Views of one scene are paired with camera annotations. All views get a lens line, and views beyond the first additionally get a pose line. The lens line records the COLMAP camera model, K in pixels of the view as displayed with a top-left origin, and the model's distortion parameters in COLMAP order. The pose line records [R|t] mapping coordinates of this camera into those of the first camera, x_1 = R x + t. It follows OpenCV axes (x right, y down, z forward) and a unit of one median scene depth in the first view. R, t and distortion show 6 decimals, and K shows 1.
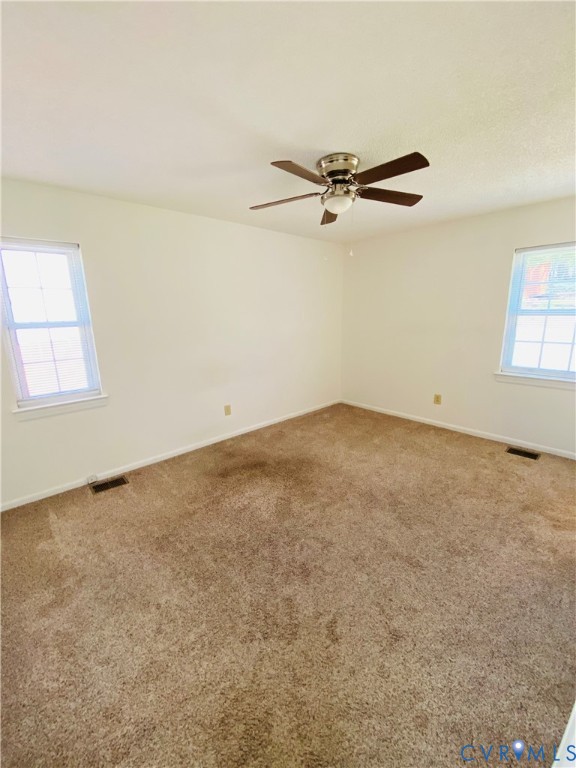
lens RADIAL K [[311.8, 0, 288.7], [0, 311.8, 381.9], [0, 0, 1]] dist [0.022676, -0.023735]
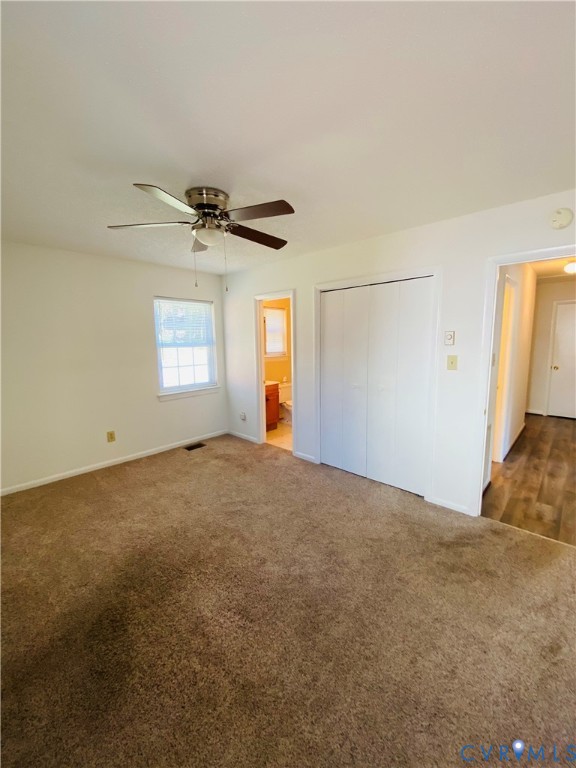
lens RADIAL K [[311.8, 0, 288.7], [0, 311.8, 381.9], [0, 0, 1]] dist [0.022676, -0.023735]
pose [[-0.078667, -0.117825, 0.989913, -0.601363], [0.233043, 0.963304, 0.133178, -0.130468], [-0.969279, 0.241169, -0.048322, 0.610299]]
